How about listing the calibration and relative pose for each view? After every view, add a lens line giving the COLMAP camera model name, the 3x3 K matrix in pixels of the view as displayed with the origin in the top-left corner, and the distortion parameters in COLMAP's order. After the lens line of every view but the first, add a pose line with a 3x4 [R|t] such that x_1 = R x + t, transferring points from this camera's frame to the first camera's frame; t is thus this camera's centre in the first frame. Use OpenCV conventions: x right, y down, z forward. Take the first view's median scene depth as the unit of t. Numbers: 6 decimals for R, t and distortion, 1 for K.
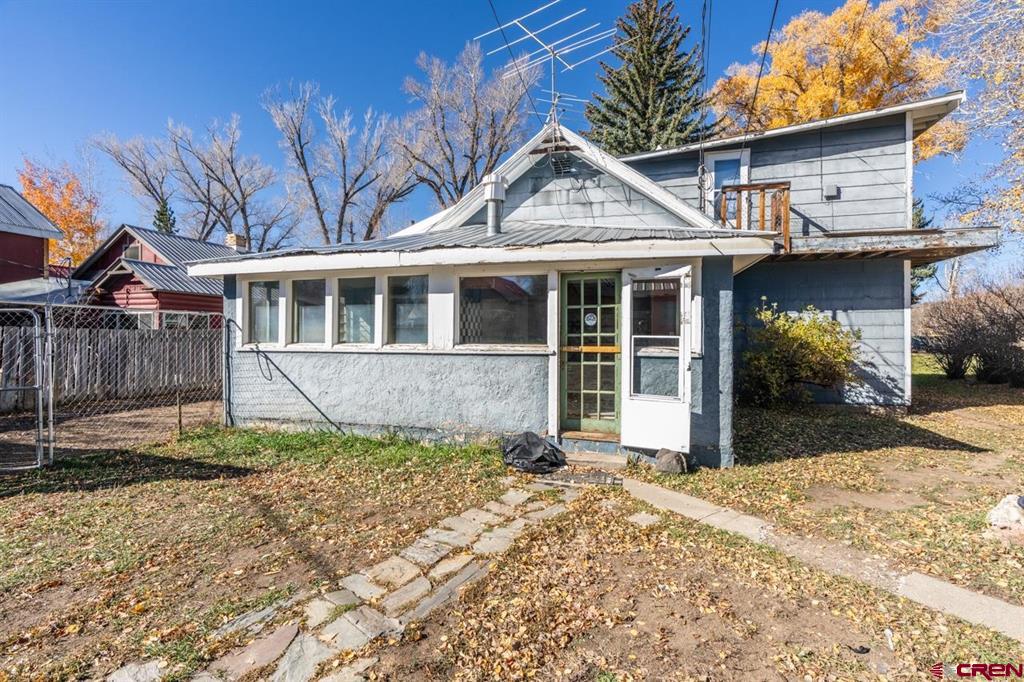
lens RADIAL K [[468.6, 0, 512.4], [0, 468.6, 335.0], [0, 0, 1]] dist [-0.004230, 0.000483]
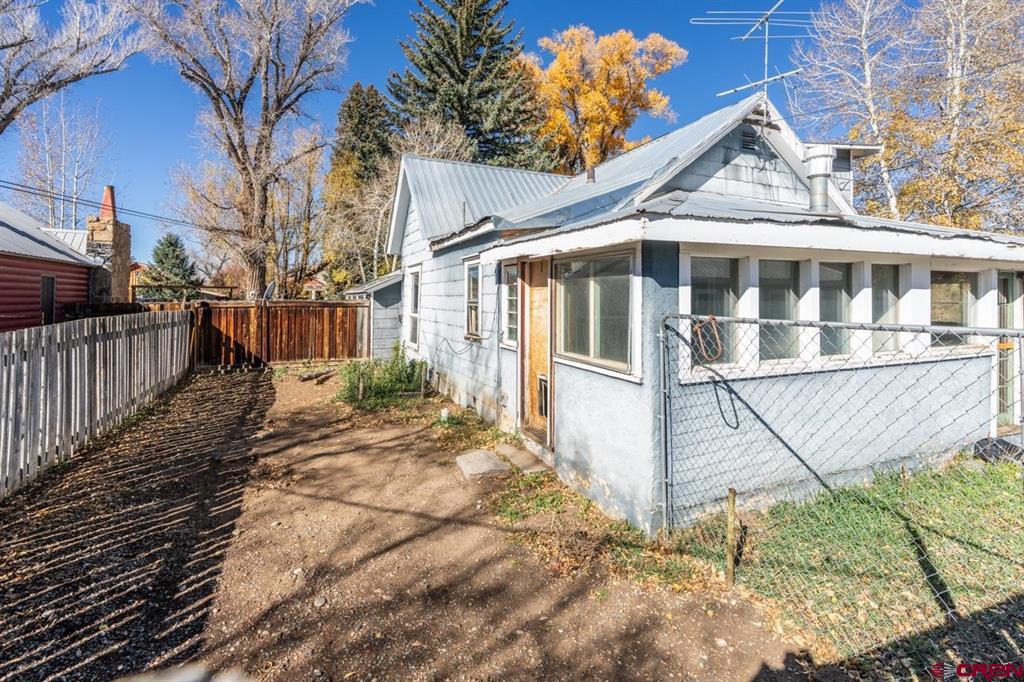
lens RADIAL K [[468.6, 0, 540.8], [0, 468.6, 304.9], [0, 0, 1]] dist [-0.004230, 0.000483]
pose [[0.786780, -0.010880, 0.617137, -0.836384], [-0.002661, 0.999776, 0.021018, -0.054581], [-0.617228, -0.018179, 0.786575, 0.539054]]
